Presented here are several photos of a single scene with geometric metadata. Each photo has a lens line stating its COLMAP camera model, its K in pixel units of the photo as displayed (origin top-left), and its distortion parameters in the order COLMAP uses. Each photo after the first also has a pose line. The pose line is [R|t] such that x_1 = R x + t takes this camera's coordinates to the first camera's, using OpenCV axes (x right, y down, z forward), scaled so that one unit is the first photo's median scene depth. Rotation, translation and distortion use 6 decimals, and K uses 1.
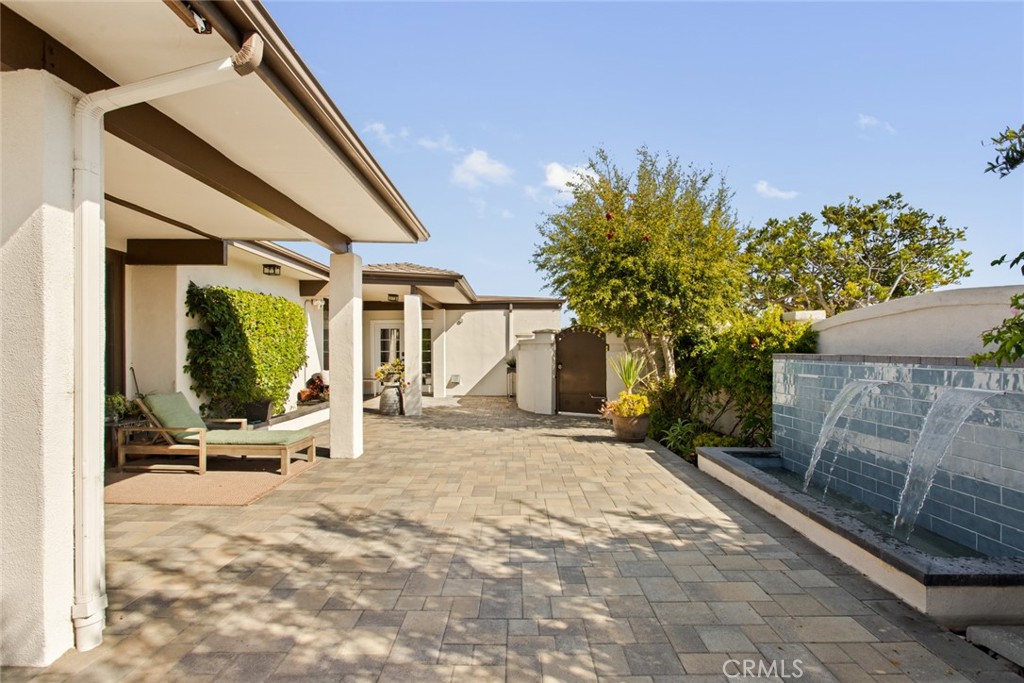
lens RADIAL K [[499.1, 0, 512.0], [0, 499.1, 341.5], [0, 0, 1]] dist [-0.000211, -0.000108]
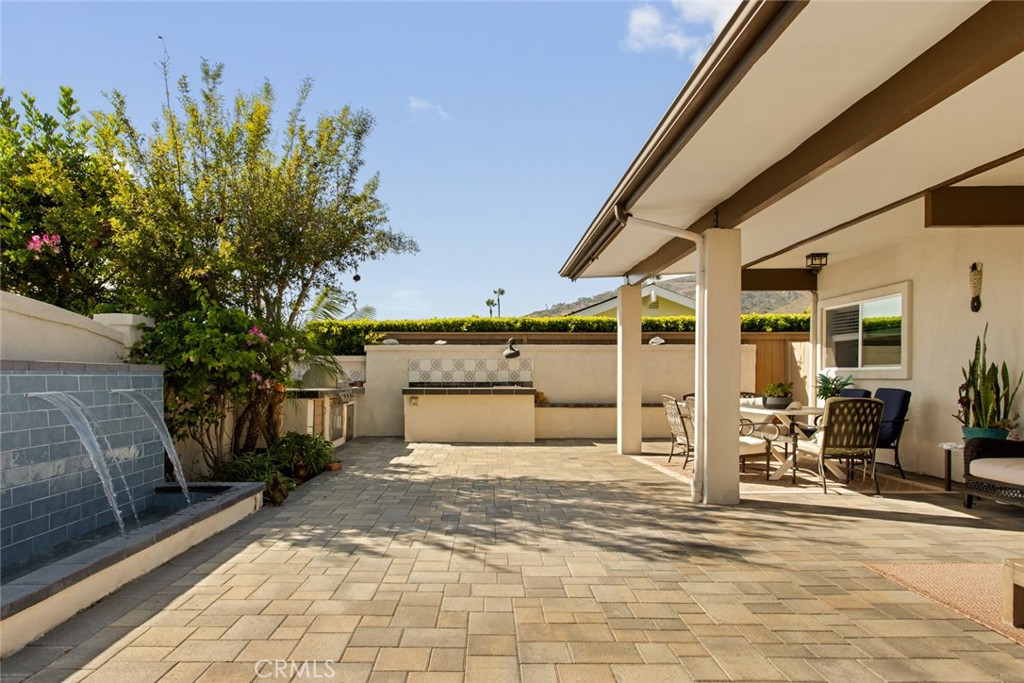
lens RADIAL K [[682.7, 0, 509.5], [0, 682.7, 376.9], [0, 0, 1]] dist [0.003870, 0.003039]
pose [[-0.998432, 0.004182, -0.055827, 0.055288], [0.005068, 0.999864, -0.015725, 0.079267], [0.055754, -0.015983, -0.998317, 2.316466]]
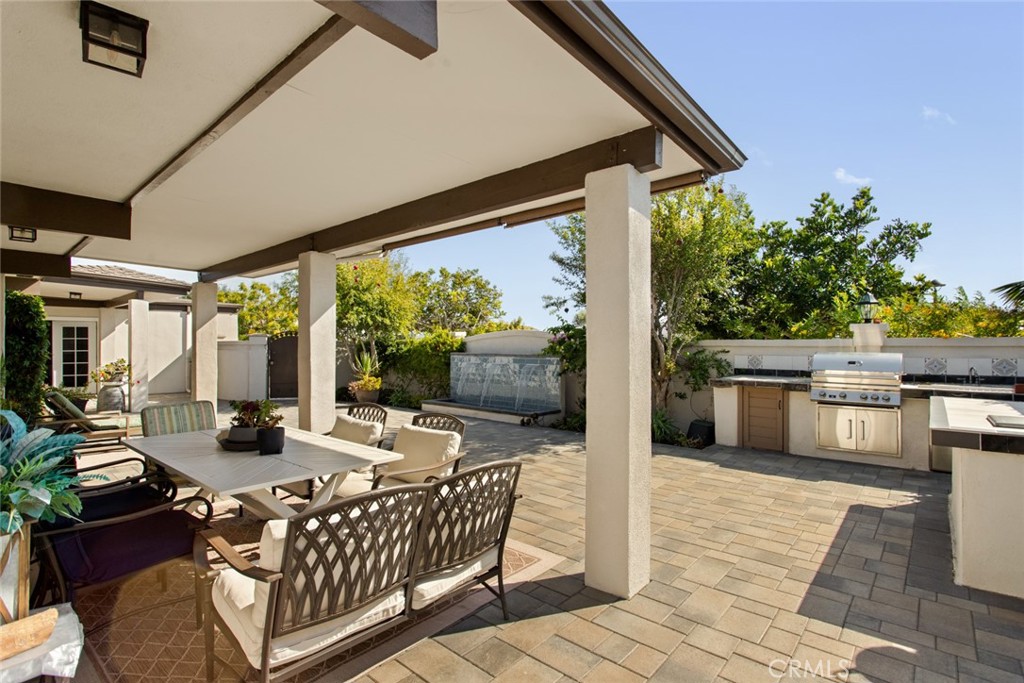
lens RADIAL K [[499.1, 0, 512.0], [0, 499.1, 341.5], [0, 0, 1]] dist [-0.000211, -0.000108]
pose [[0.657538, 0.007679, 0.753383, -1.302114], [-0.014282, 0.999895, 0.002273, -0.046359], [-0.753286, -0.012255, 0.657579, -0.830773]]
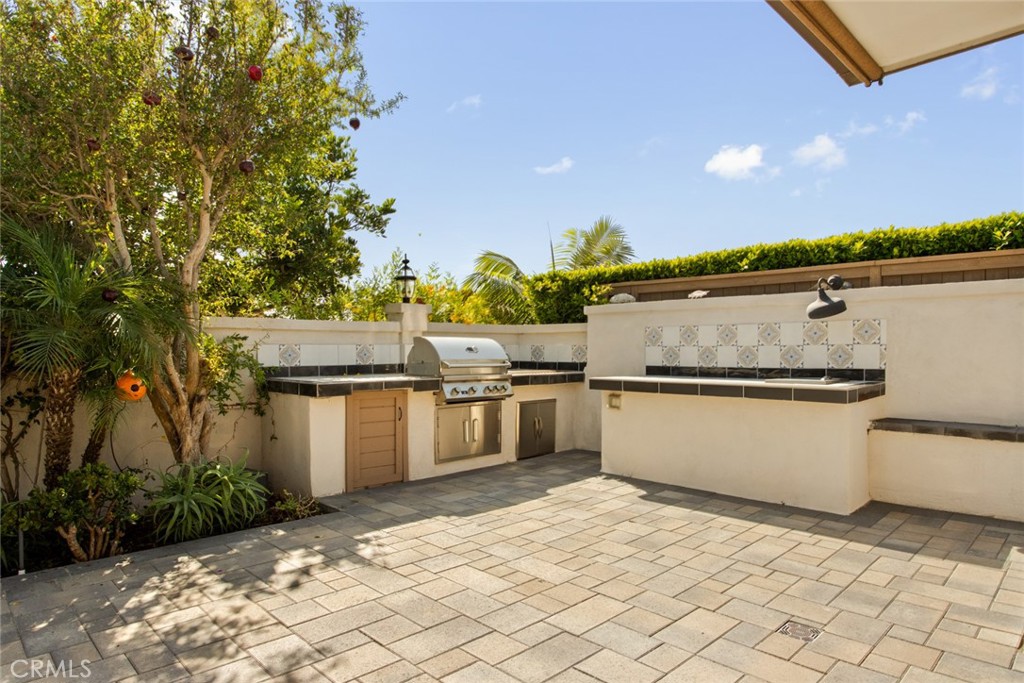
lens RADIAL K [[625.3, 0, 512.0], [0, 625.3, 341.5], [0, 0, 1]] dist [-0.006960, -0.001755]
pose [[-0.722787, 0.011554, 0.690974, -0.605636], [-0.007364, 0.999675, -0.024418, 0.027298], [-0.691031, -0.022737, -0.722467, 0.489275]]
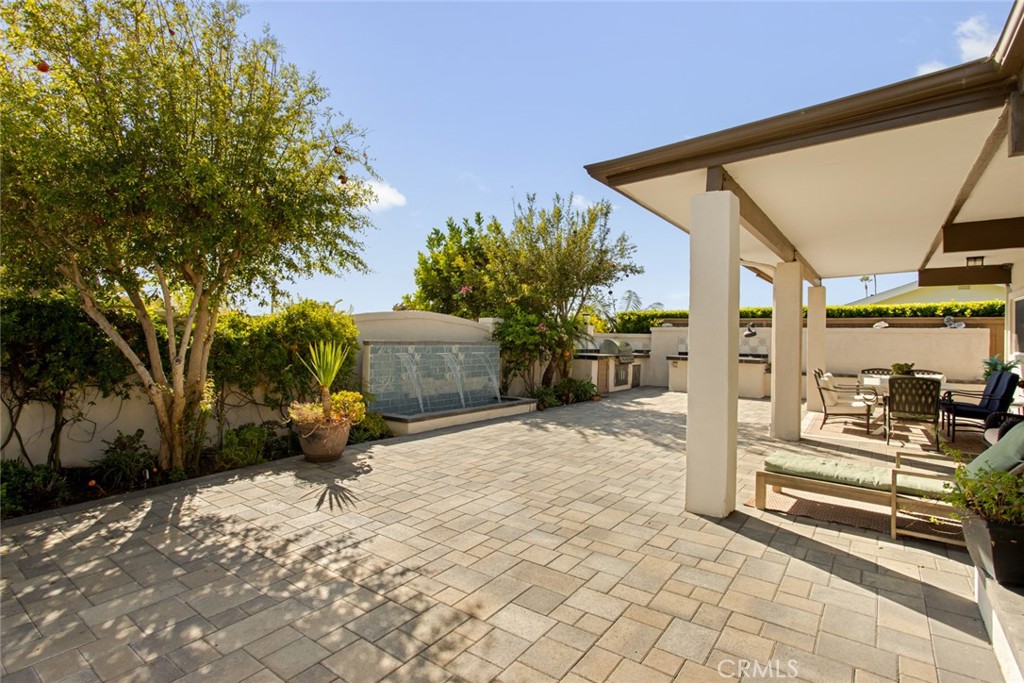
lens RADIAL K [[539.4, 0, 512.0], [0, 539.4, 341.5], [0, 0, 1]] dist [0.000069, -0.000017]
pose [[-0.832827, -0.018220, 0.553233, -0.833082], [-0.027916, 0.999569, -0.009105, 0.043769], [-0.552828, -0.023027, -0.832977, 2.968191]]
